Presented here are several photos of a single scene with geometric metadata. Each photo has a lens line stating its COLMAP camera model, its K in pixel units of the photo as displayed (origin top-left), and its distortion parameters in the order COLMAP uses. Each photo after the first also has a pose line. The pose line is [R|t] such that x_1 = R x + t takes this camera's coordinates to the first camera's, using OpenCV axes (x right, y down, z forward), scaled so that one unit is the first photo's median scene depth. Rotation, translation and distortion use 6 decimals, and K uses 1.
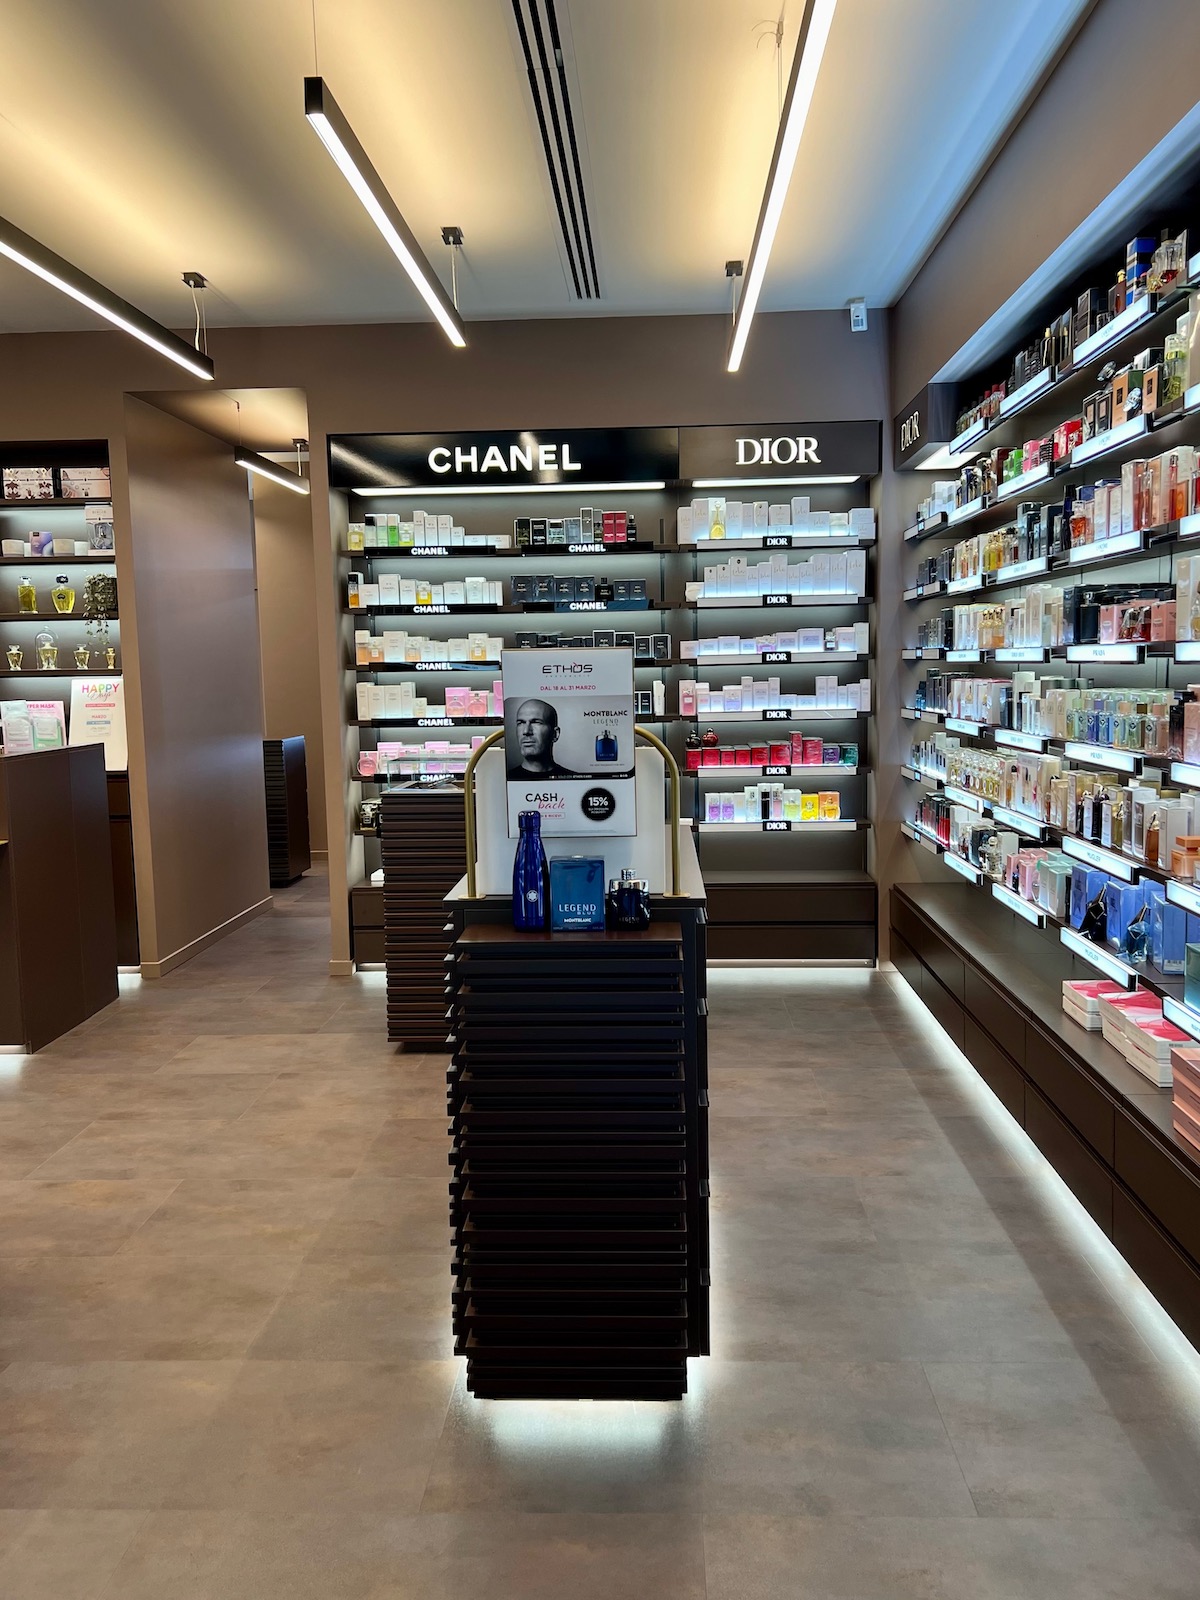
lens RADIAL K [[1215.0, 0, 596.9], [0, 1215.0, 807.6], [0, 0, 1]] dist [0.070698, -0.008572]
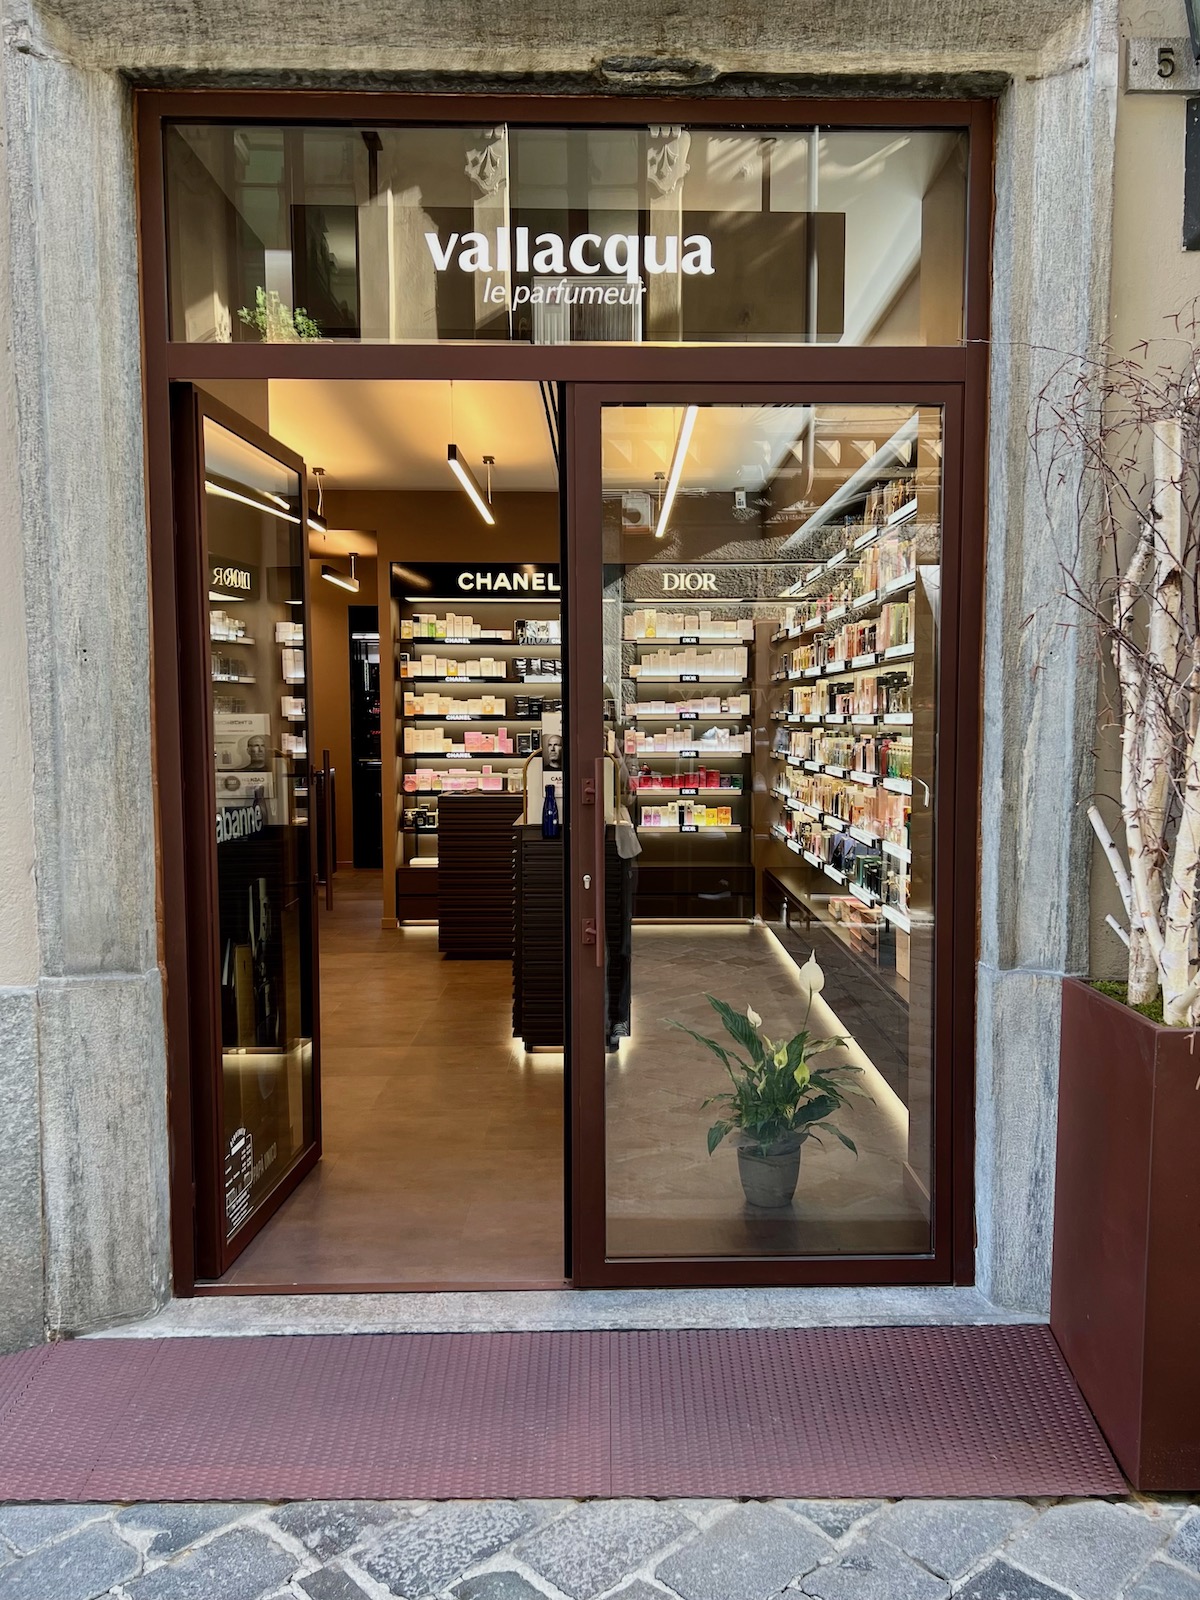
lens RADIAL K [[1215.0, 0, 607.8], [0, 1215.0, 789.5], [0, 0, 1]] dist [0.070698, -0.008572]
pose [[0.998656, 0.014911, 0.049631, -0.025417], [-0.012048, 0.998274, -0.057486, 0.054647], [-0.050403, 0.056811, 0.997112, -0.484138]]
